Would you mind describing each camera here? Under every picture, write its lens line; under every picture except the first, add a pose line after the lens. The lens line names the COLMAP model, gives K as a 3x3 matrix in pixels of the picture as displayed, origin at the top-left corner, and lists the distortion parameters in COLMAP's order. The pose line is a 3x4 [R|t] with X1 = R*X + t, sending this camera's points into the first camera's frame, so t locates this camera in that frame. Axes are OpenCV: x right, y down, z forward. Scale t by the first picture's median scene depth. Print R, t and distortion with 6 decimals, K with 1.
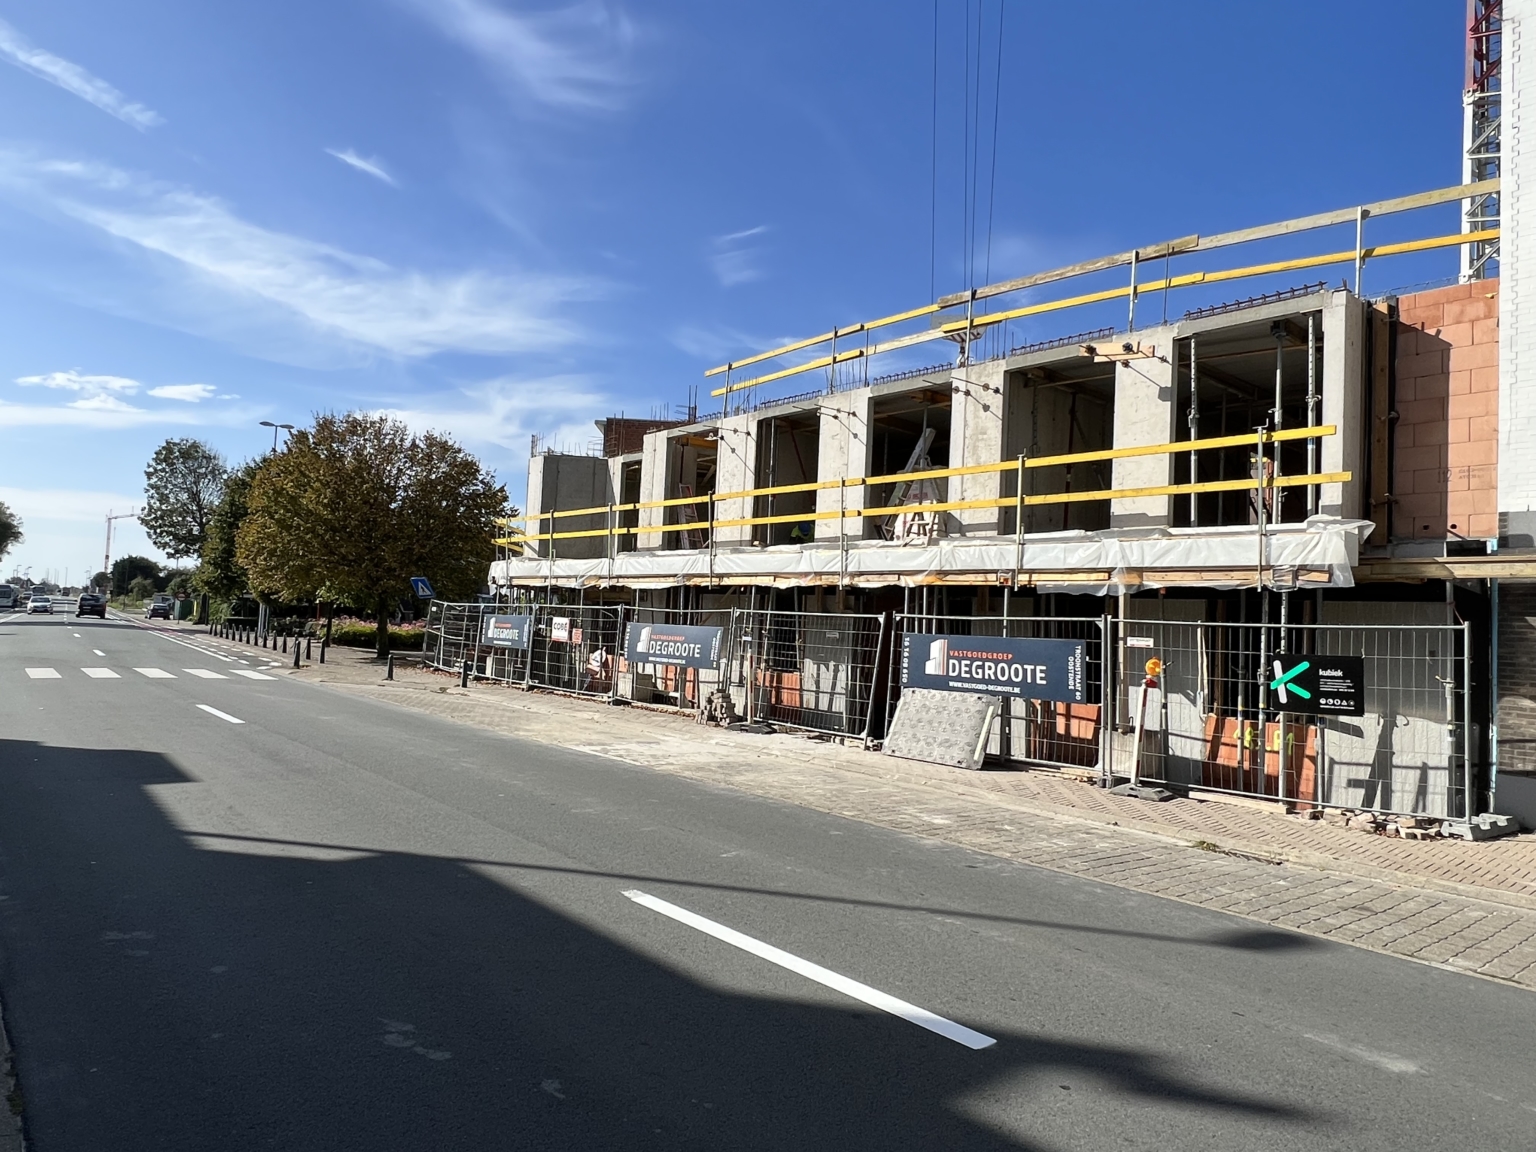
lens RADIAL K [[970.4, 0, 756.3], [0, 970.4, 565.3], [0, 0, 1]] dist [-0.003664, 0.001110]
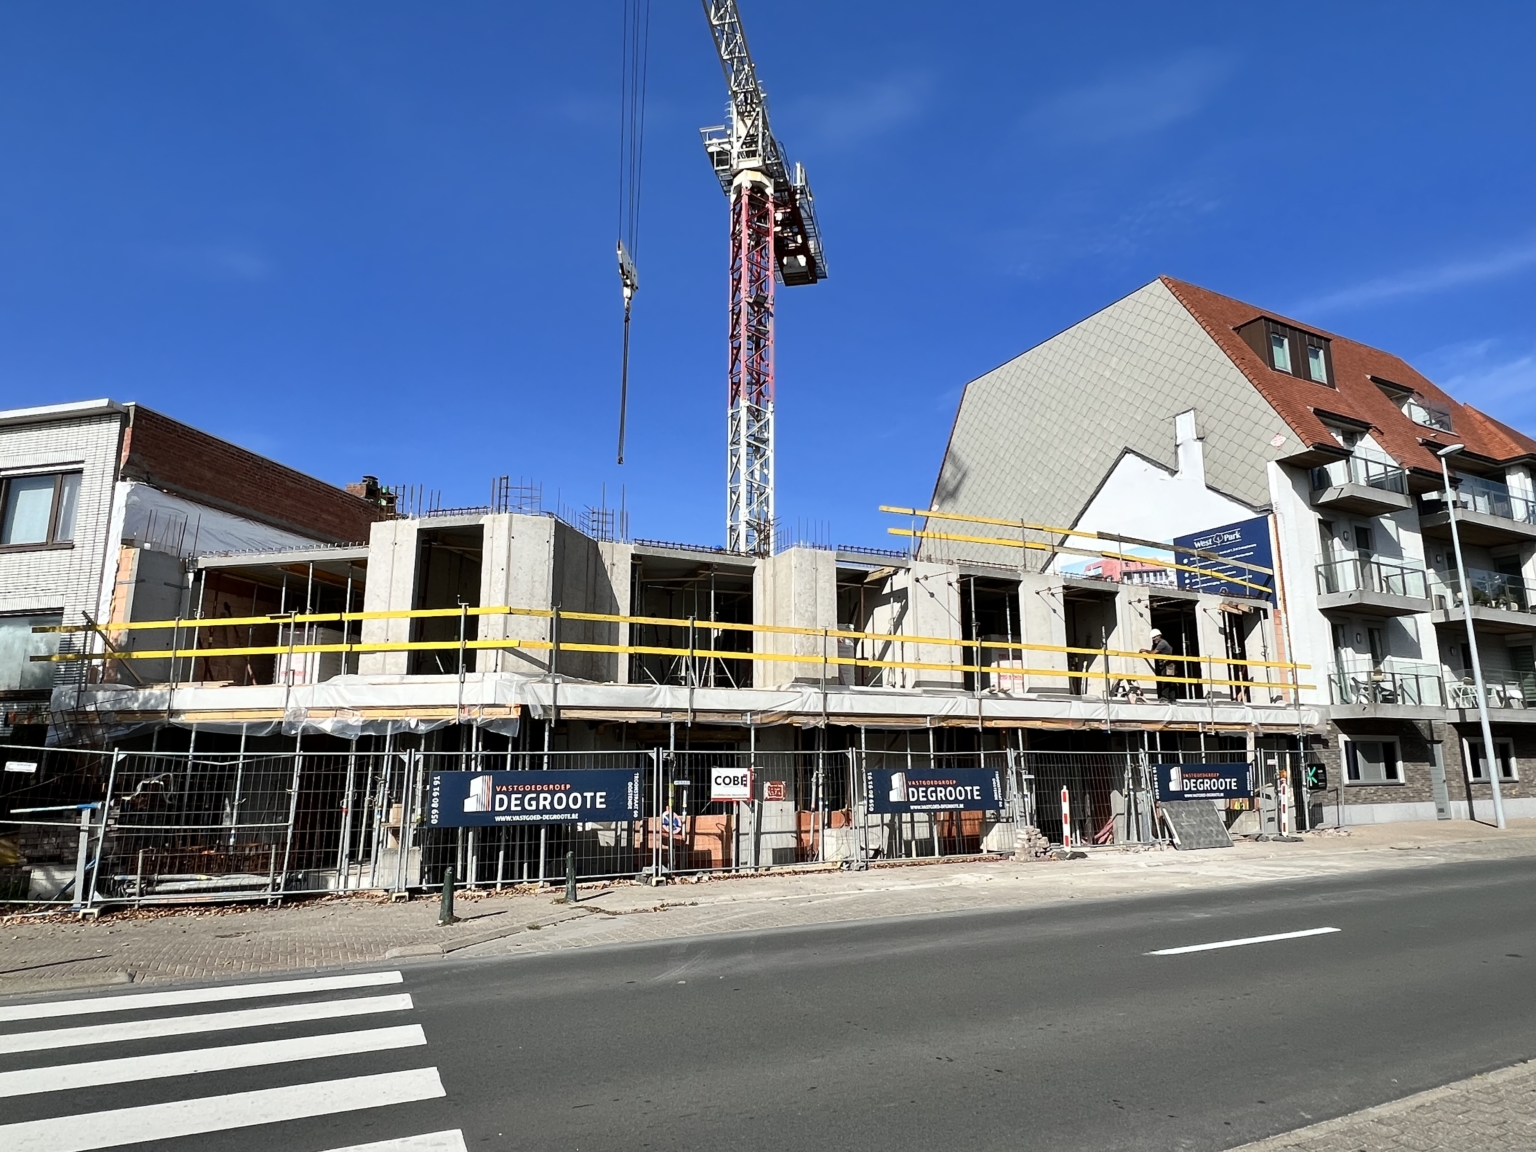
lens RADIAL K [[901.4, 0, 774.3], [0, 901.4, 580.7], [0, 0, 1]] dist [-0.003019, 0.000321]
pose [[0.261365, 0.156946, 0.952395, -0.711148], [-0.031456, 0.987553, -0.154107, 0.011428], [-0.964727, 0.010319, 0.263049, 0.488304]]
